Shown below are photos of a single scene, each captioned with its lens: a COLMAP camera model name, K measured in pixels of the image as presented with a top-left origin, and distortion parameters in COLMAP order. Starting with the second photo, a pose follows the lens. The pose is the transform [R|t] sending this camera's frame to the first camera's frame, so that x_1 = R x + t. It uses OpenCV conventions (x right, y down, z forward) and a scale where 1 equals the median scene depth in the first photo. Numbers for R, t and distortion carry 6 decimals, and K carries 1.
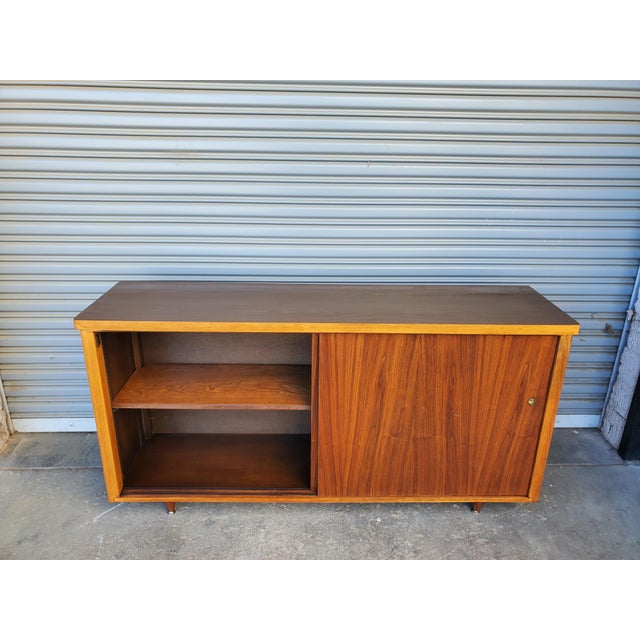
lens RADIAL K [[504.6, 0, 324.3], [0, 504.6, 319.8], [0, 0, 1]] dist [0.015511, 0.016200]
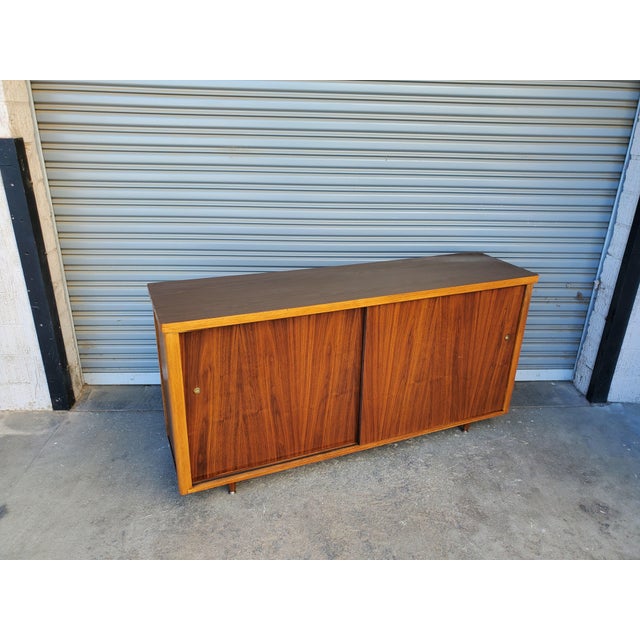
lens RADIAL K [[504.6, 0, 321.1], [0, 504.6, 323.0], [0, 0, 1]] dist [0.015511, 0.016200]
pose [[0.999675, -0.001979, 0.025419, -0.109556], [0.001563, 0.999865, 0.016379, 0.073958], [-0.025447, -0.016334, 0.999543, -0.242016]]
